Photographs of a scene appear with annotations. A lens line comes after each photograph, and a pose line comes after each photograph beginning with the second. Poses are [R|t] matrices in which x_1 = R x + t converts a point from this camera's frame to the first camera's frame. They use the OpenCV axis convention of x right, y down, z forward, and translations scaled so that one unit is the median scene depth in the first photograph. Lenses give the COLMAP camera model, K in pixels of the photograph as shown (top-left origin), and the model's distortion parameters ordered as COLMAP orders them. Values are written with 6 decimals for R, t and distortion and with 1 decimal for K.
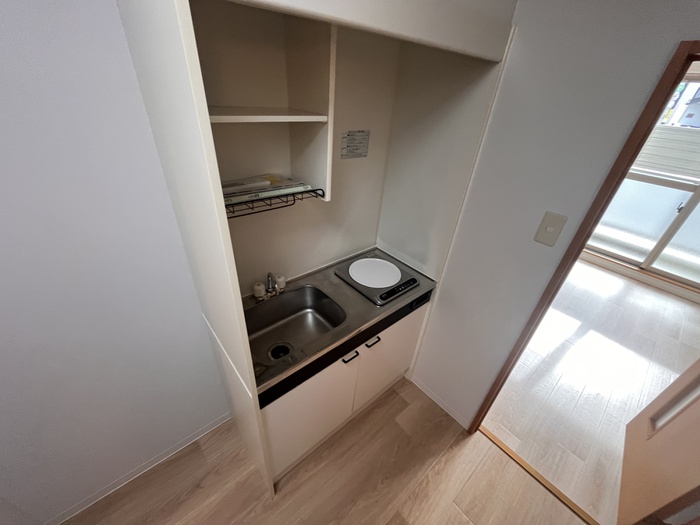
lens RADIAL K [[283.6, 0, 350.0], [0, 283.6, 262.5], [0, 0, 1]] dist [-0.004002, 0.000236]
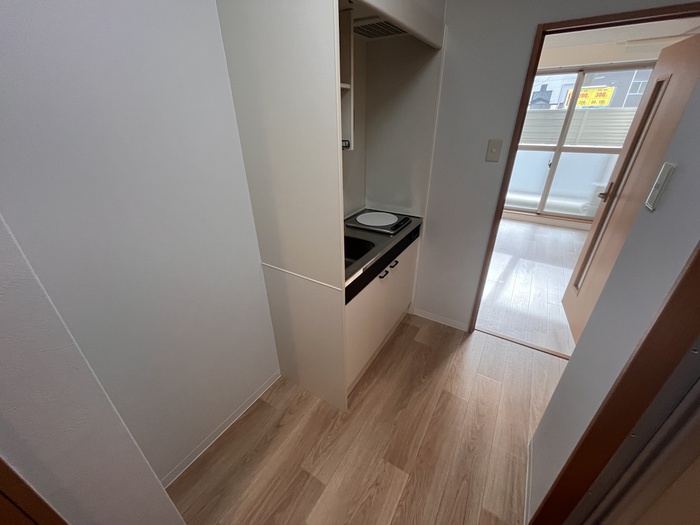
lens RADIAL K [[283.6, 0, 350.0], [0, 283.6, 262.5], [0, 0, 1]] dist [-0.004002, 0.000236]
pose [[0.951264, -0.209368, 0.226409, -0.350557], [0.226275, 0.972717, -0.051198, 0.259073], [-0.209513, 0.099934, 0.972686, -0.184576]]
